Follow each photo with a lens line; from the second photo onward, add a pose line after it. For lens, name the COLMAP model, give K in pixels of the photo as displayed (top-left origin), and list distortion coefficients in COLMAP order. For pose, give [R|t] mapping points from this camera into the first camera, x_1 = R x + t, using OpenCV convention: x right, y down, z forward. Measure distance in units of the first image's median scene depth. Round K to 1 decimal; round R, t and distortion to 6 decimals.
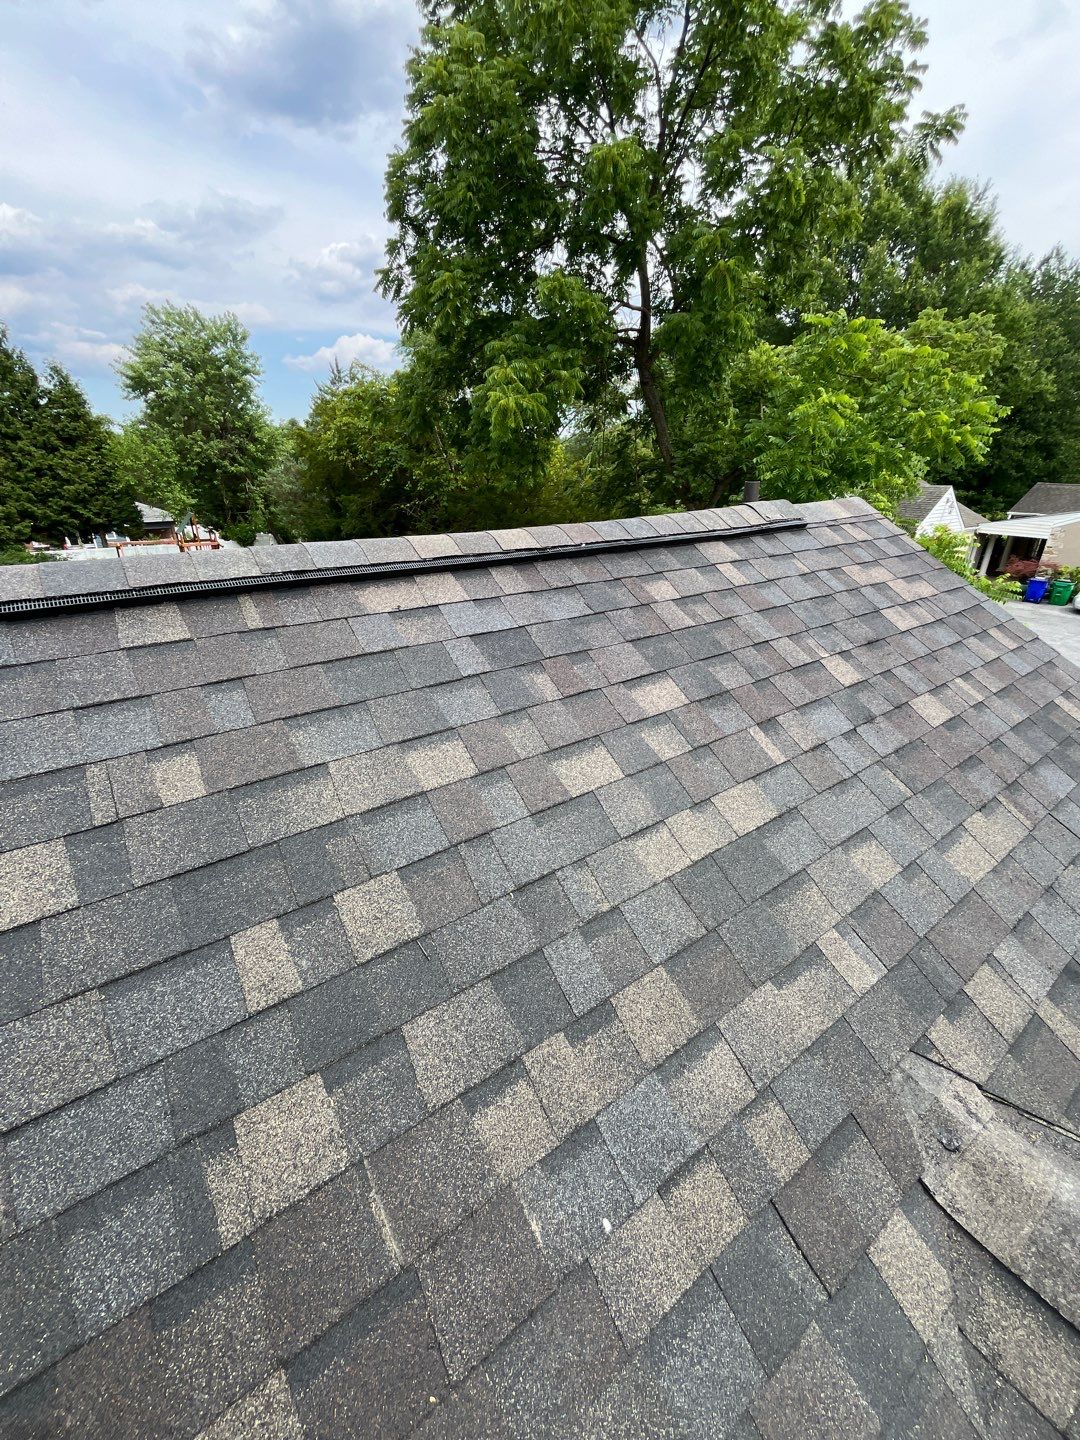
lens RADIAL K [[584.8, 0, 542.7], [0, 584.8, 716.2], [0, 0, 1]] dist [-0.002414, 0.000413]
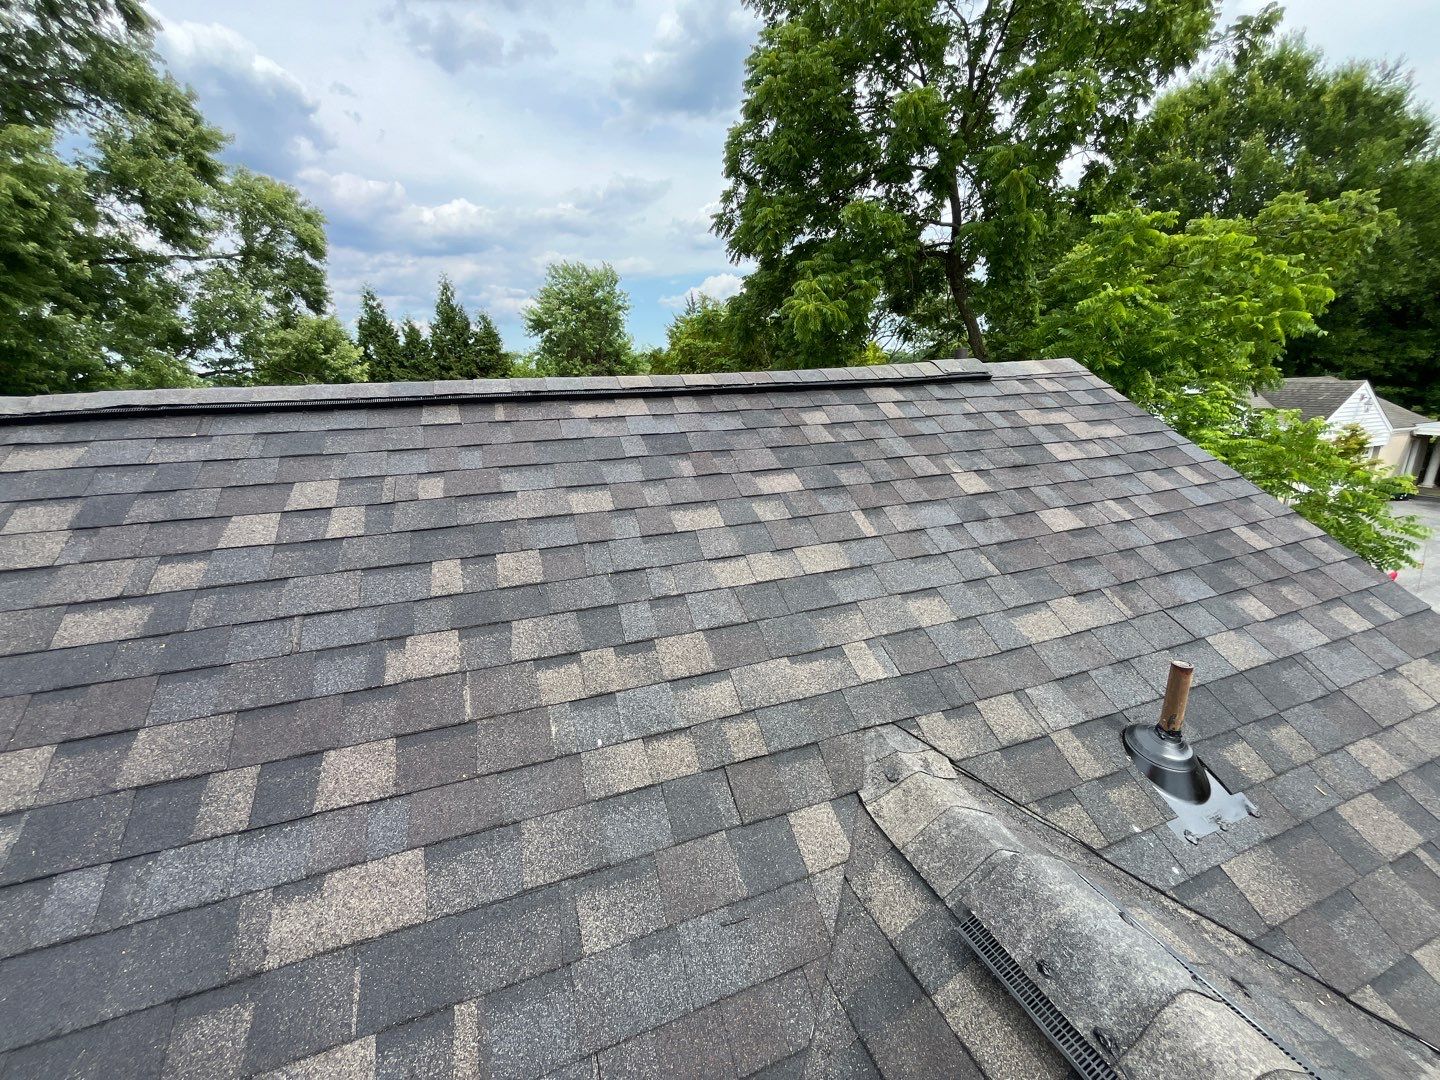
lens RADIAL K [[584.8, 0, 720.1], [0, 584.8, 538.8], [0, 0, 1]] dist [-0.002414, 0.000413]
pose [[0.963258, 0.039334, -0.265681, 0.382370], [-0.077070, 0.988096, -0.133139, 0.244598], [0.257282, 0.148724, 0.954823, -0.228521]]
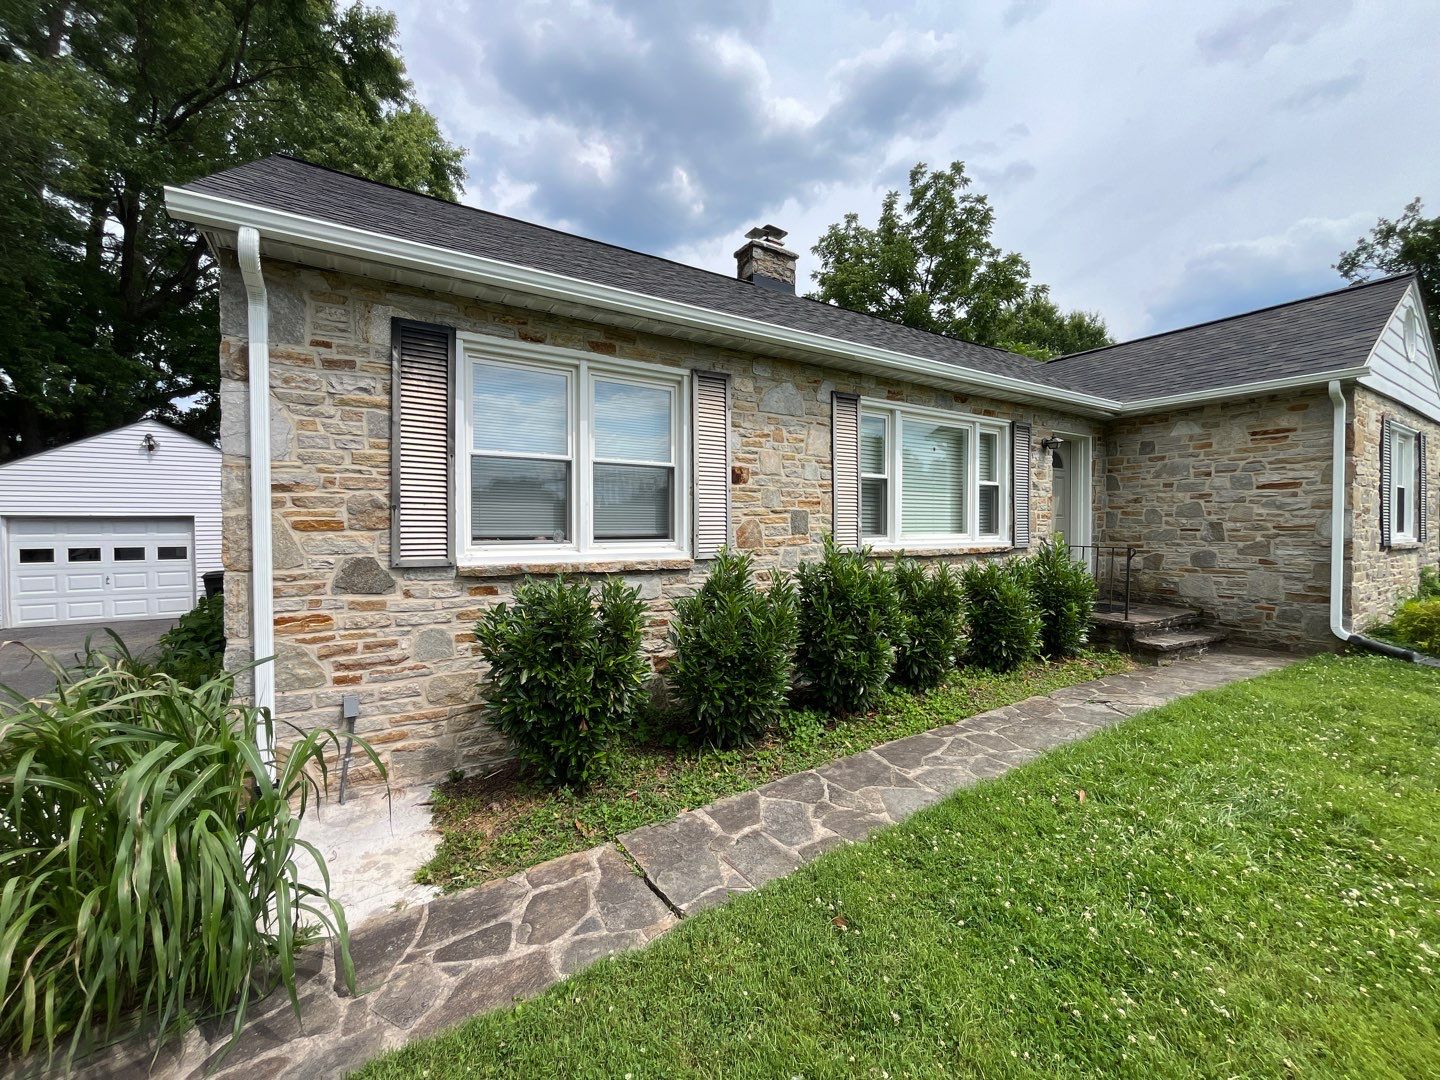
lens RADIAL K [[584.8, 0, 712.7], [0, 584.8, 543.3], [0, 0, 1]] dist [-0.002414, 0.000413]
pose [[0.997264, -0.007462, -0.073545, -2.405138], [-0.021391, 0.923198, -0.383728, 4.303574], [0.070760, 0.384252, 0.920513, -4.242806]]
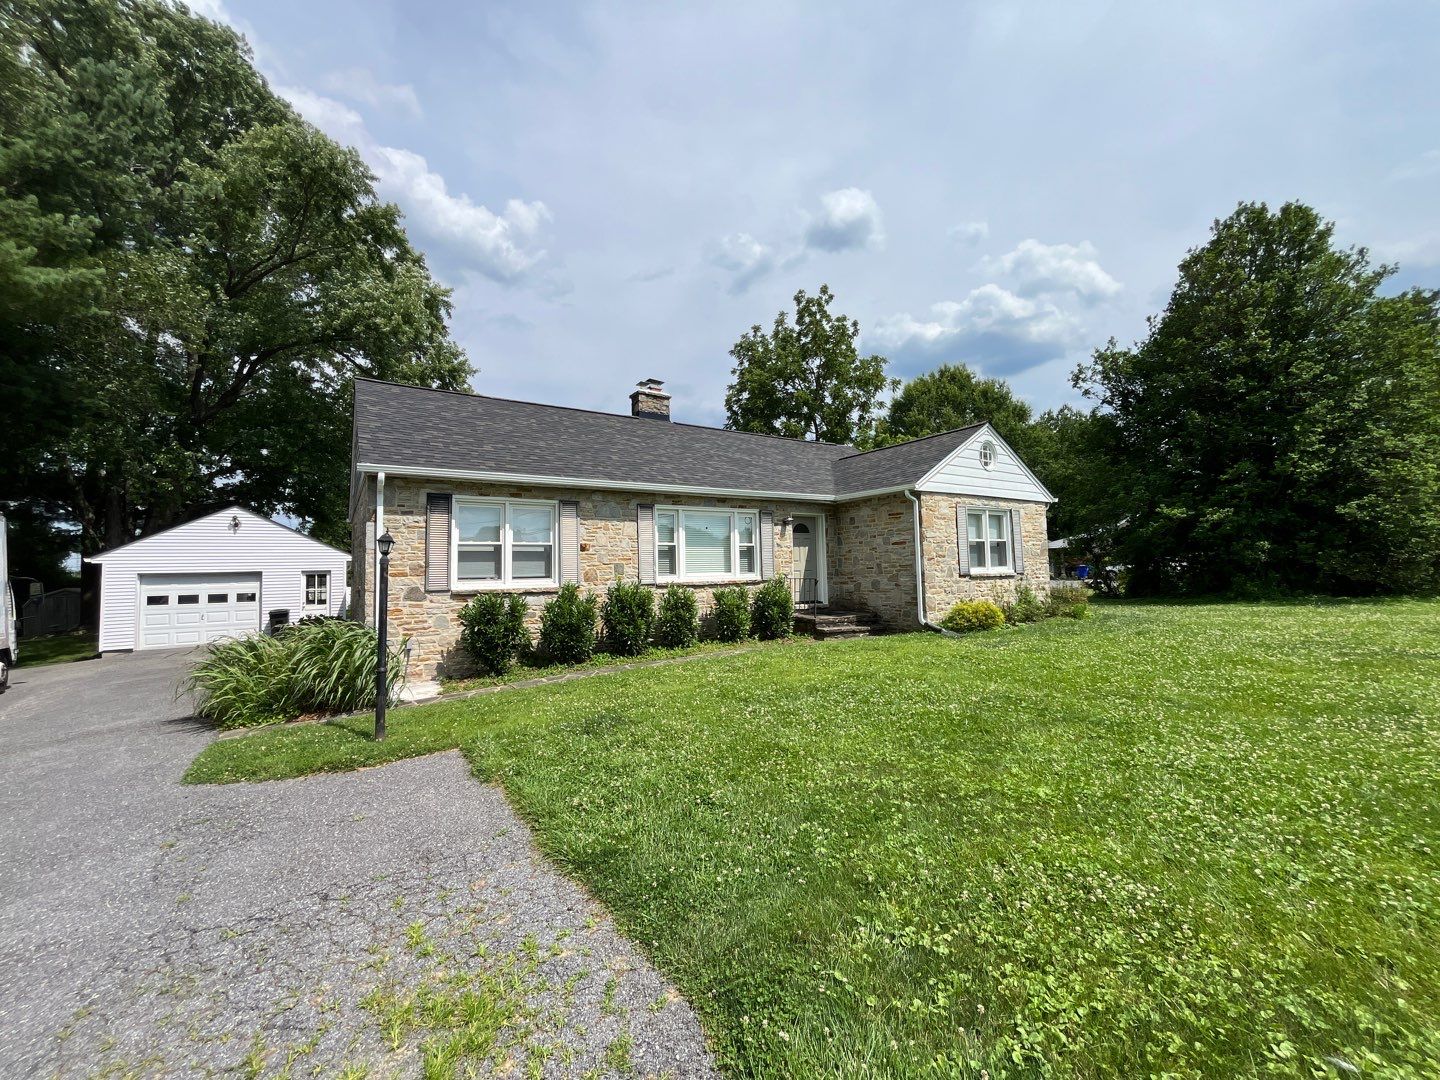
lens RADIAL K [[584.8, 0, 709.1], [0, 584.8, 540.3], [0, 0, 1]] dist [-0.002414, 0.000413]
pose [[0.998025, -0.032643, -0.053671, -1.073876], [0.004455, 0.889017, -0.457853, 5.439370], [0.062660, 0.456709, 0.887407, -6.687376]]
